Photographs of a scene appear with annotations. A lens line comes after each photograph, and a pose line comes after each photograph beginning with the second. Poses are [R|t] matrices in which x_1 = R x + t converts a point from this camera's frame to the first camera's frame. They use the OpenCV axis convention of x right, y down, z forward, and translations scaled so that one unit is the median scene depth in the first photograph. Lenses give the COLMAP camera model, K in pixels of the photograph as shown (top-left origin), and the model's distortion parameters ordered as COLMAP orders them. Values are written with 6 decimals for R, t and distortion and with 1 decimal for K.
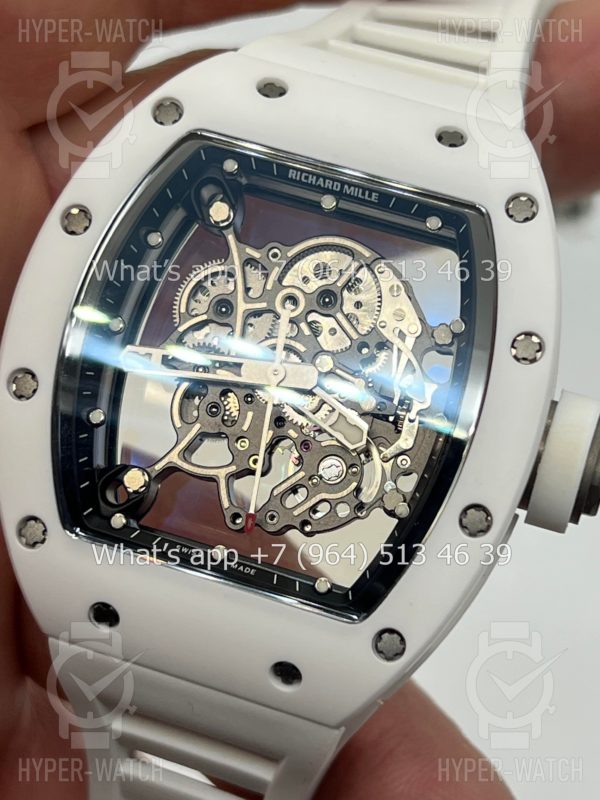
lens RADIAL K [[1835.3, 0, 300.0], [0, 1835.3, 400.0], [0, 0, 1]] dist [0.256750, -0.688376]
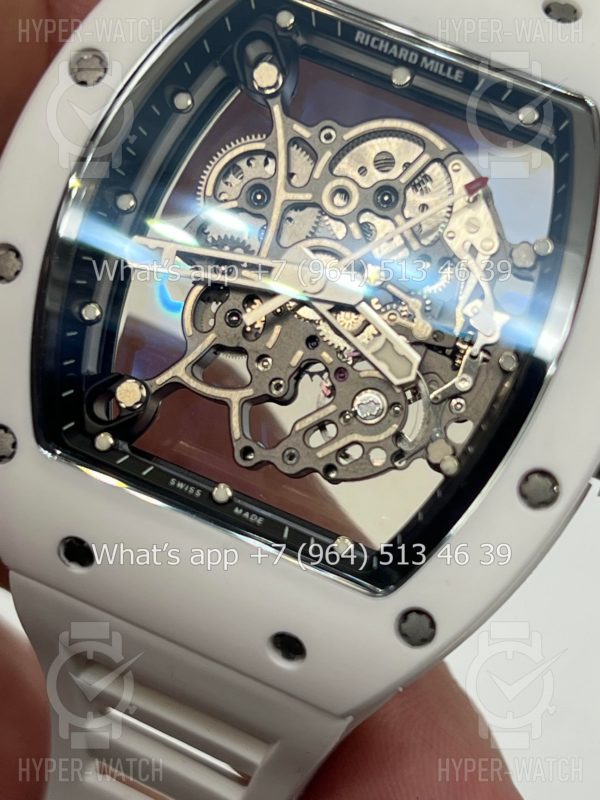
lens RADIAL K [[1835.3, 0, 300.0], [0, 1835.3, 400.0], [0, 0, 1]] dist [0.256750, -0.688376]
pose [[0.994133, 0.104880, -0.026445, 0.007828], [-0.103206, 0.992953, 0.058251, -0.009362], [0.032368, -0.055180, 0.997952, 0.181390]]
